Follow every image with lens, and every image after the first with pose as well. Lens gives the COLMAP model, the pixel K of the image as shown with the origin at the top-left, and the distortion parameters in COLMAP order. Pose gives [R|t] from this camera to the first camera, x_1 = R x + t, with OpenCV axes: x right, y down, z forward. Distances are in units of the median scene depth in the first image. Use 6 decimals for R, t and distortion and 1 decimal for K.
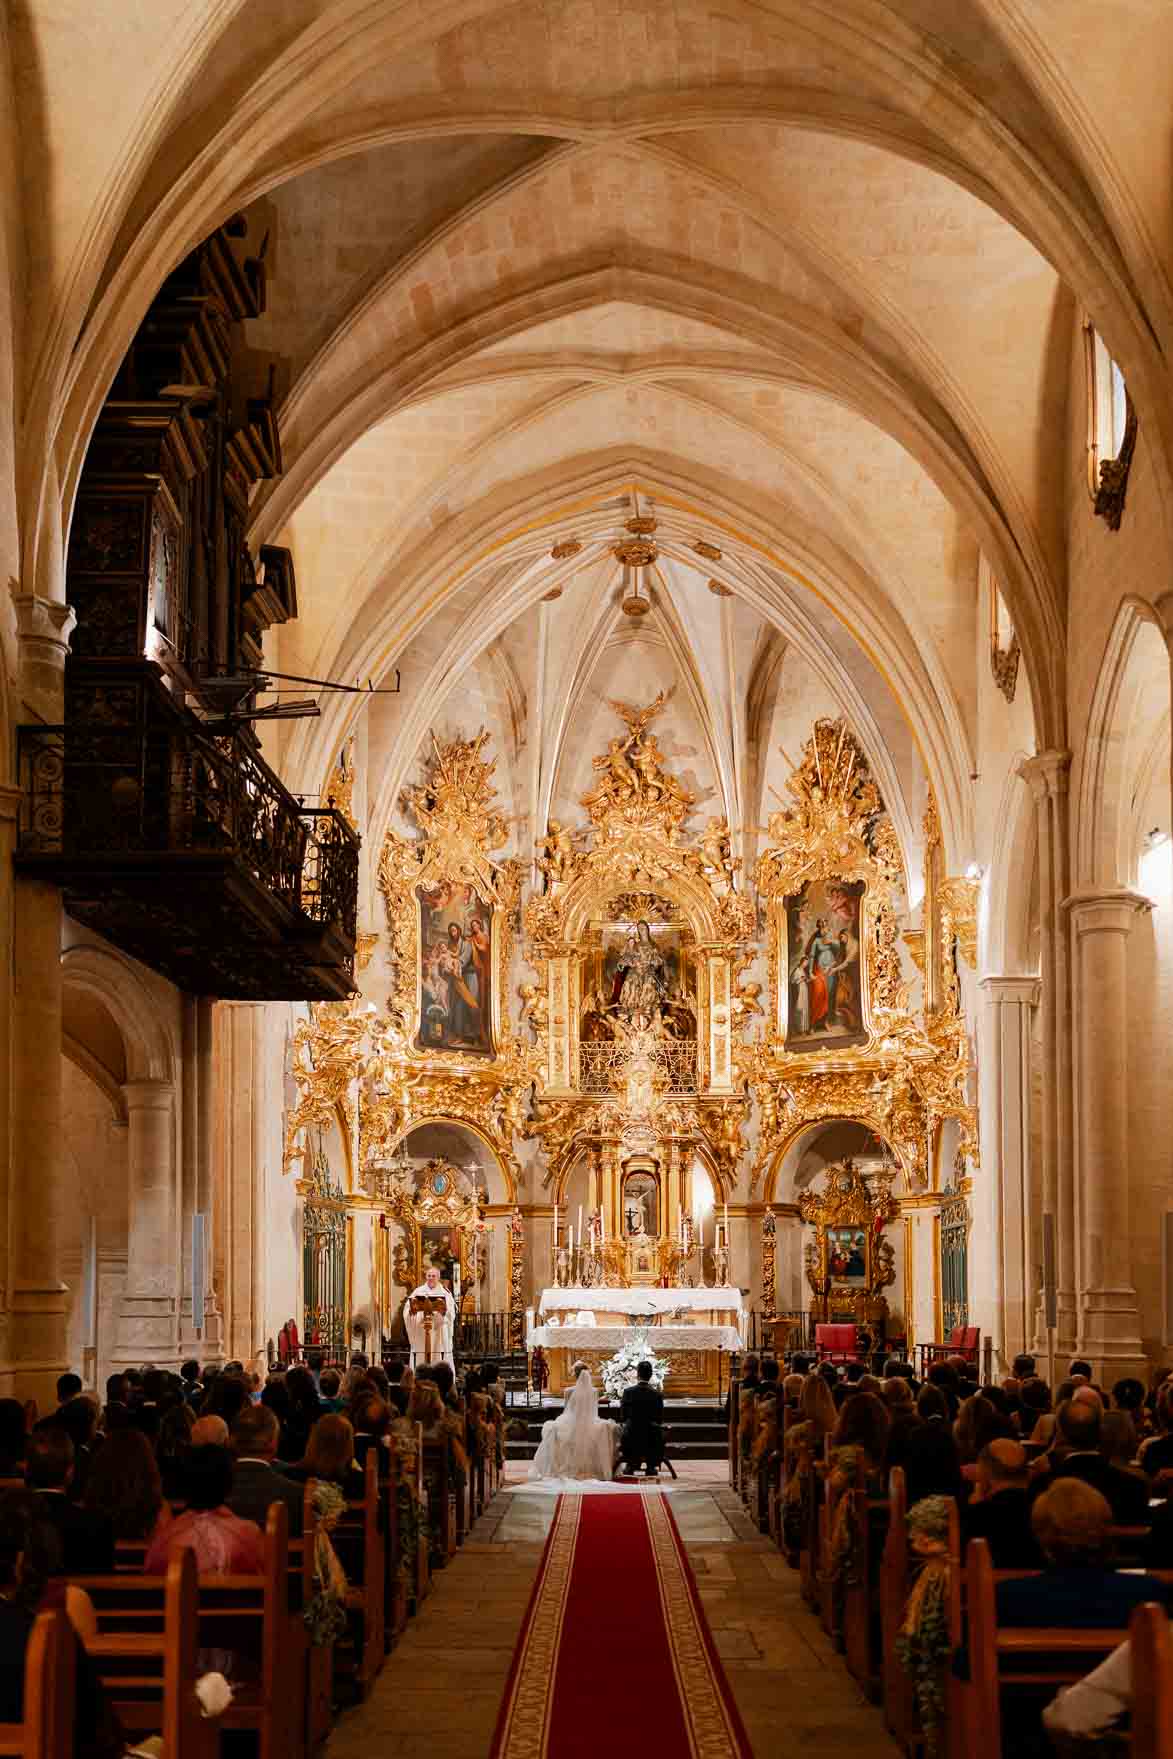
lens RADIAL K [[2165.5, 0, 658.9], [0, 2165.5, 1069.8], [0, 0, 1]] dist [0.003147, -0.045764]
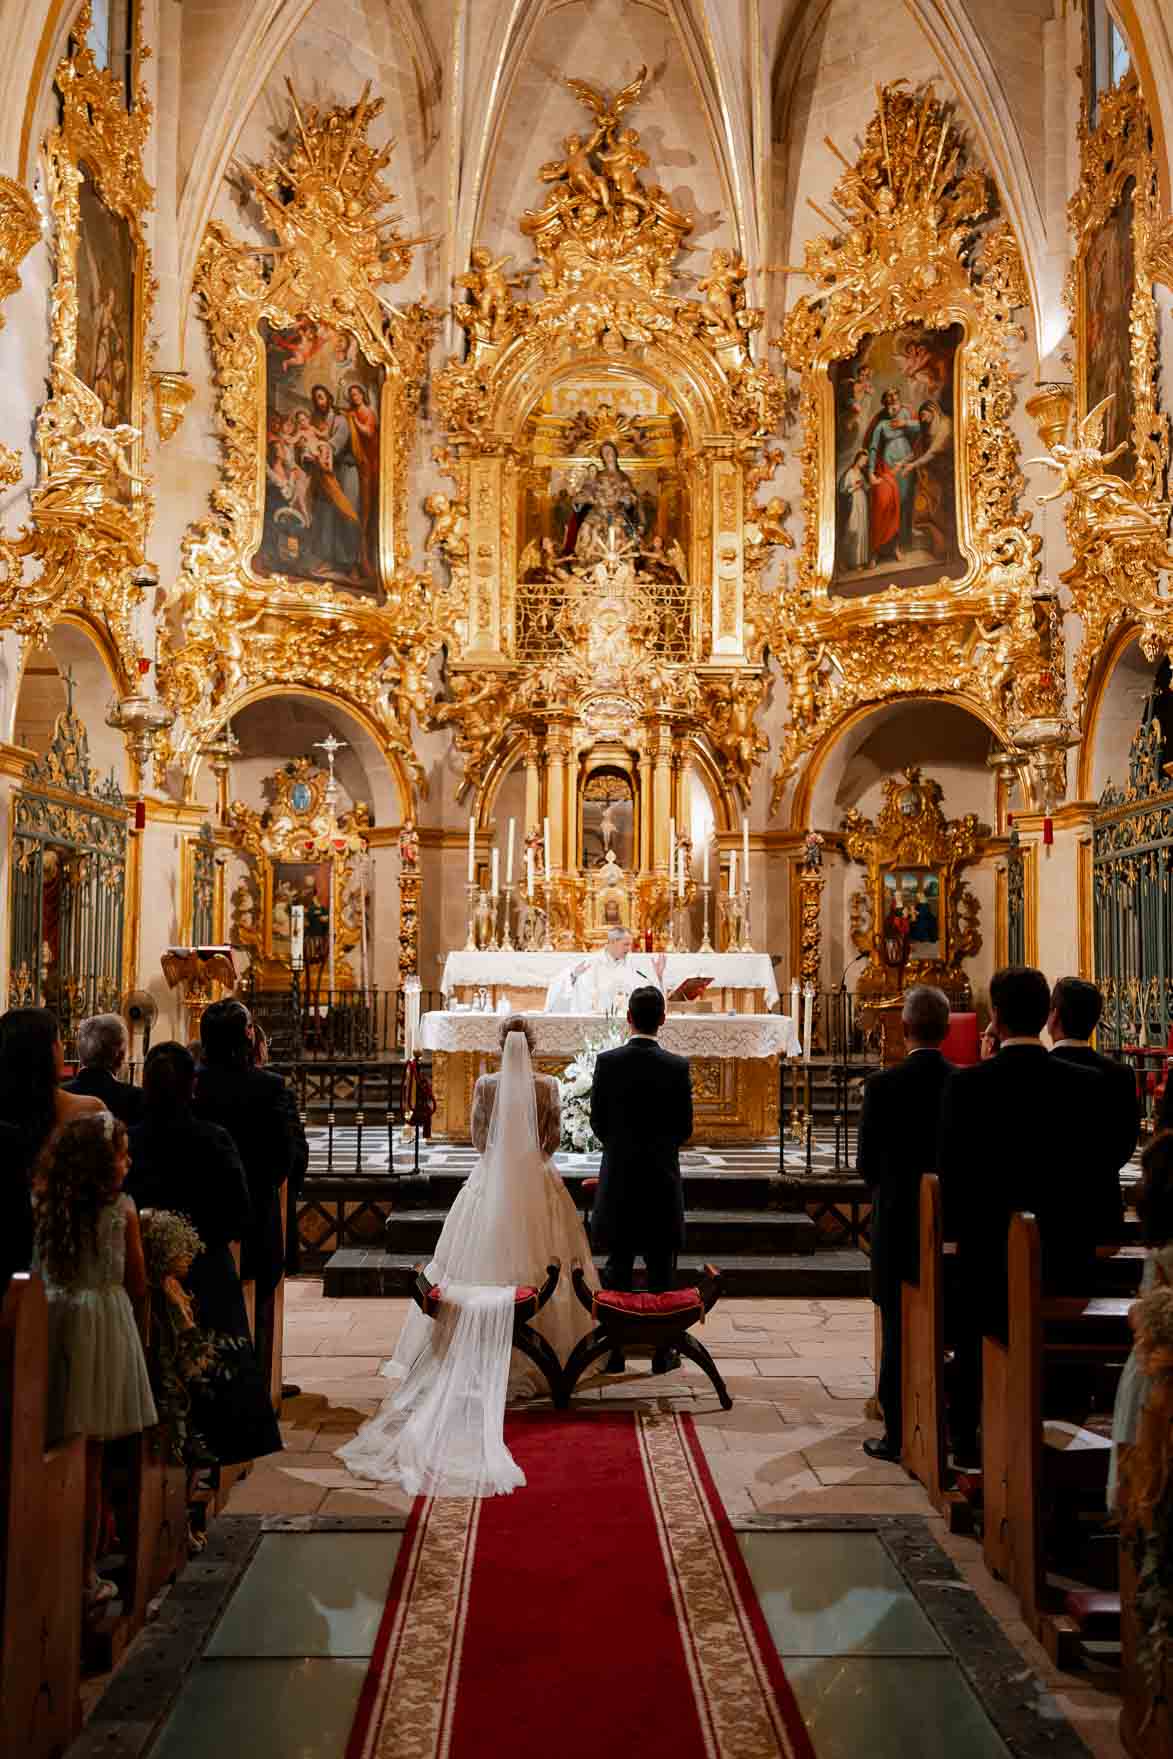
lens RADIAL K [[828.1, 0, 590.5], [0, 828.1, 935.3], [0, 0, 1]] dist [0.000662, -0.001211]
pose [[0.999569, 0.011661, 0.026953, -0.019413], [-0.012241, 0.999695, 0.021466, 0.089117], [-0.026694, -0.021787, 0.999406, 0.747994]]
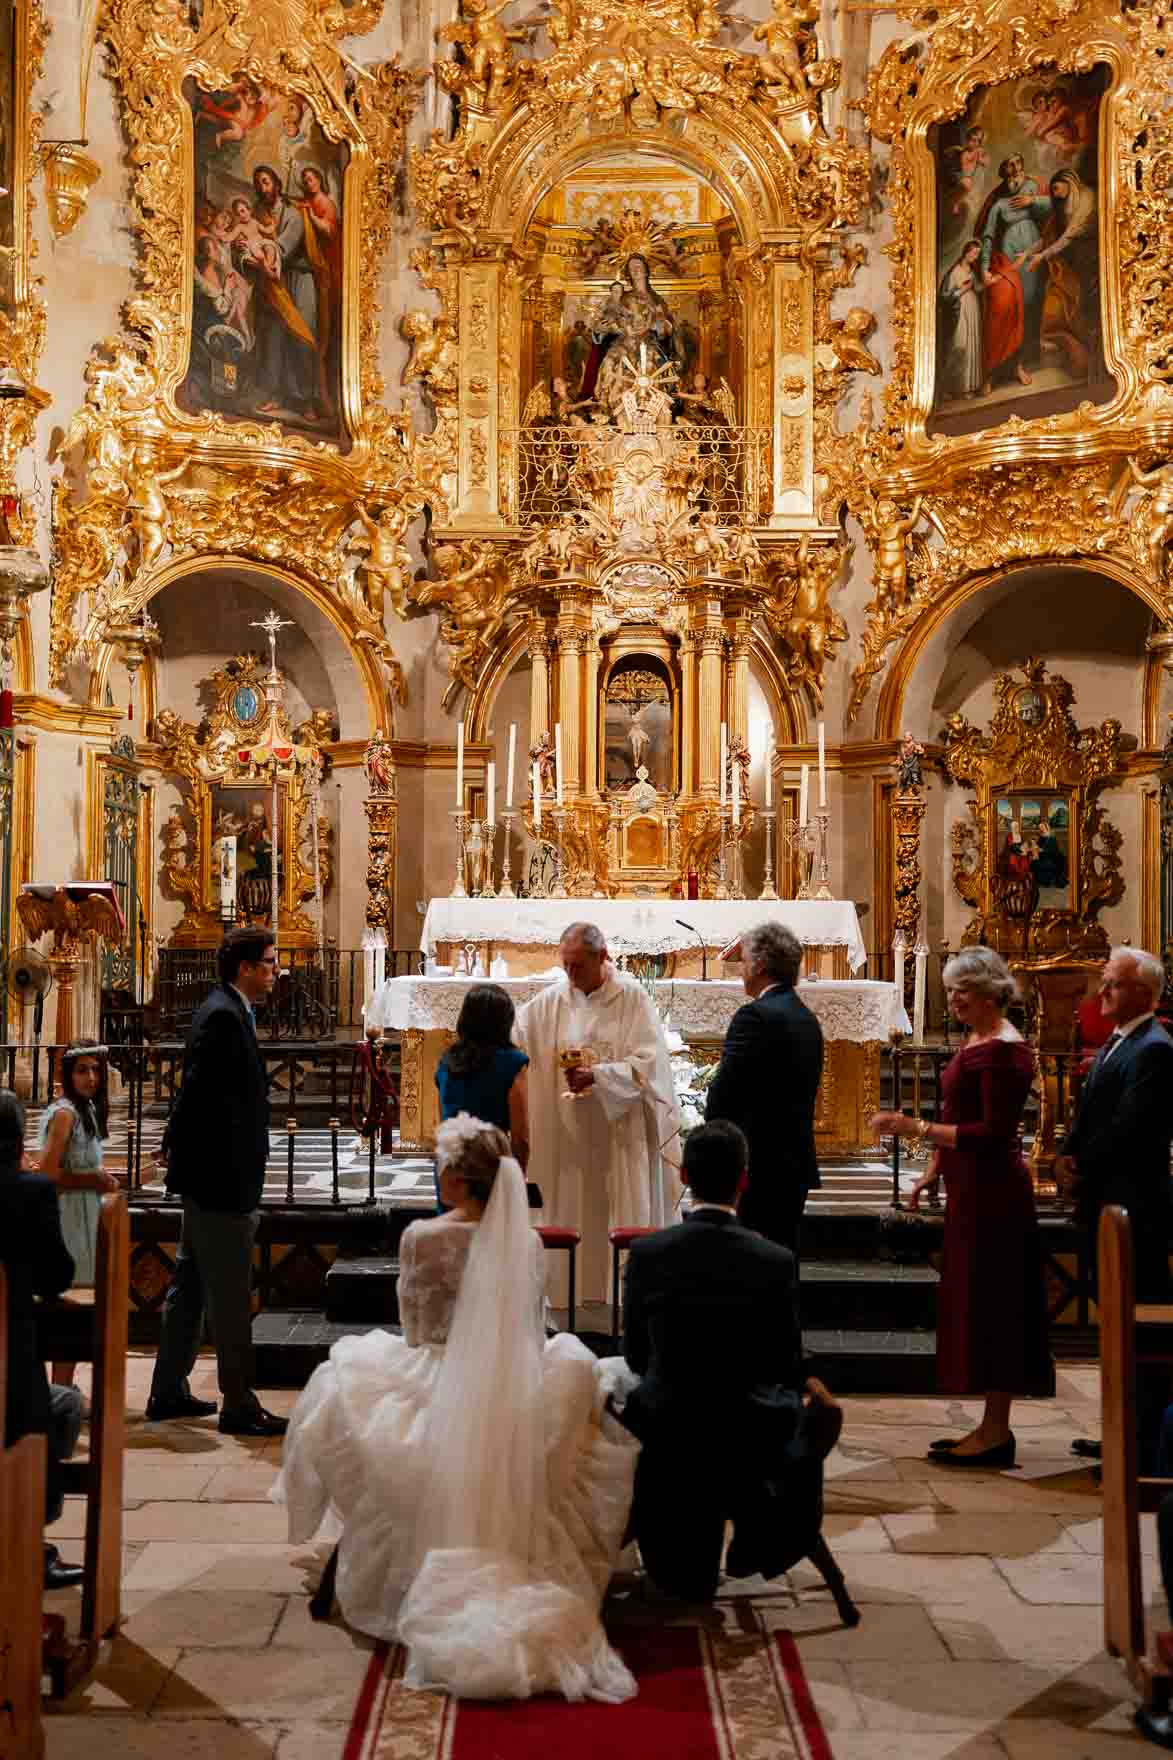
lens RADIAL K [[865.7, 0, 587.8], [0, 865.7, 911.3], [0, 0, 1]] dist [0.003092, -0.001299]
pose [[0.999943, 0.010386, 0.002274, -0.019510], [-0.010453, 0.999444, 0.031671, 0.095663], [-0.001944, -0.031692, 0.999496, 0.795131]]
